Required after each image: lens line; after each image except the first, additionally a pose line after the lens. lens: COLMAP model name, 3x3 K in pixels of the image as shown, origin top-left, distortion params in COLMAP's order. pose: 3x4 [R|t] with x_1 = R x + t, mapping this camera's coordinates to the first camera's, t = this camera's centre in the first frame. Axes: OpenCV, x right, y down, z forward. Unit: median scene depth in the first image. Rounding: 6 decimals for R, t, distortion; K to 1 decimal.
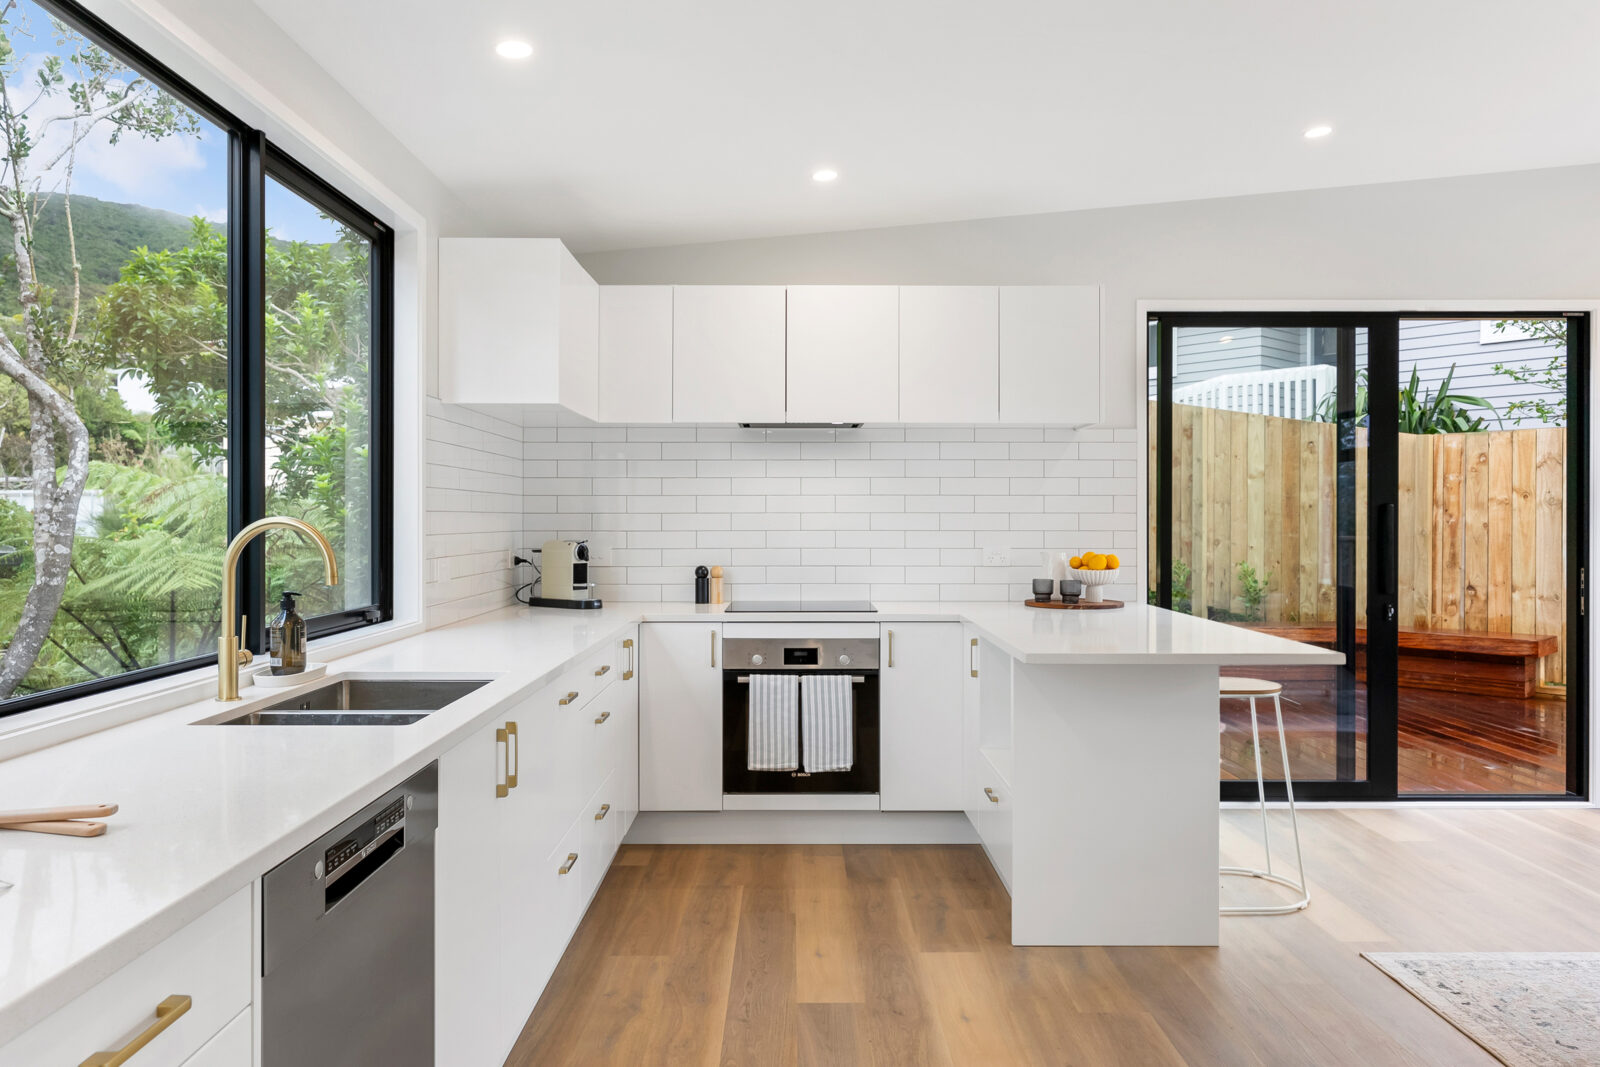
lens RADIAL K [[1095.6, 0, 800.0], [0, 1095.6, 520.2], [0, 0, 1]] dist [0.003448, -0.000182]
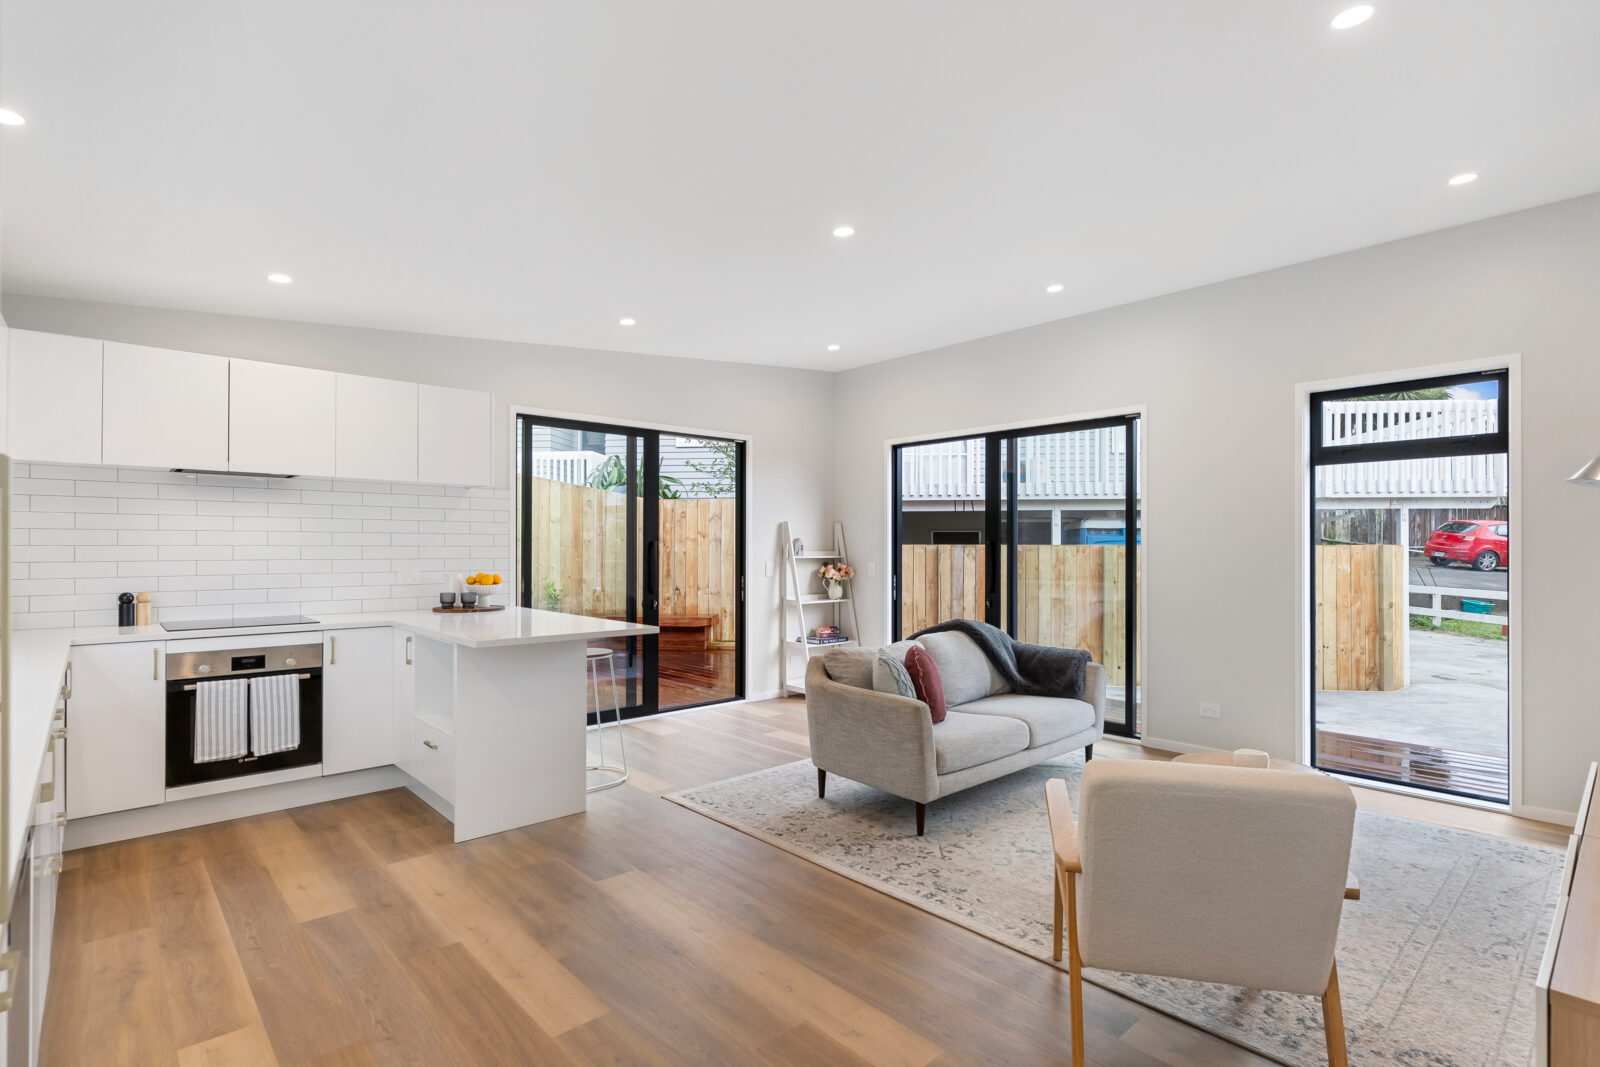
lens RADIAL K [[770.5, 0, 800.6], [0, 770.5, 544.3], [0, 0, 1]] dist [0.000121, -0.000251]
pose [[0.739648, 0.003678, 0.672984, -0.123172], [0.000564, 0.999981, -0.006085, -0.002913], [-0.672994, 0.004881, 0.739632, -0.055070]]
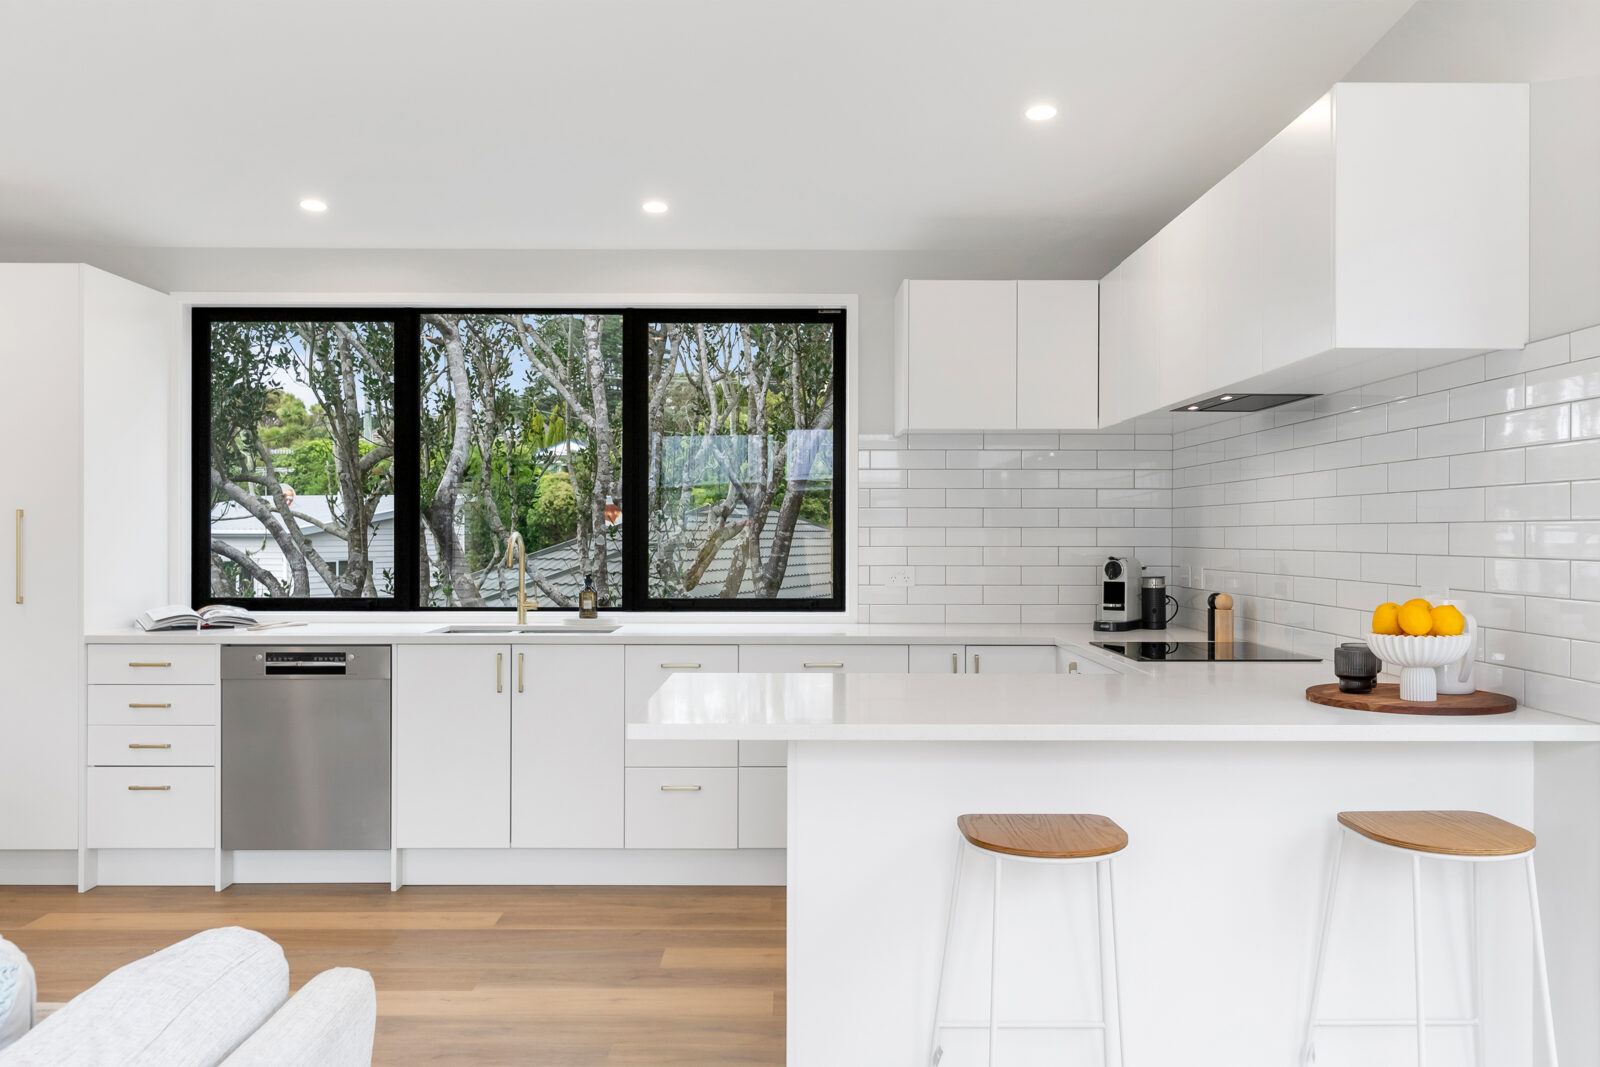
lens RADIAL K [[1259.1, 0, 800.0], [0, 1259.1, 533.5], [0, 0, 1]] dist [-0.009382, -0.002133]
pose [[-0.000746, -0.001991, -0.999998, 0.913607], [-0.002809, 0.999994, -0.001989, 0.001908], [0.999996, 0.002808, -0.000752, 0.784134]]
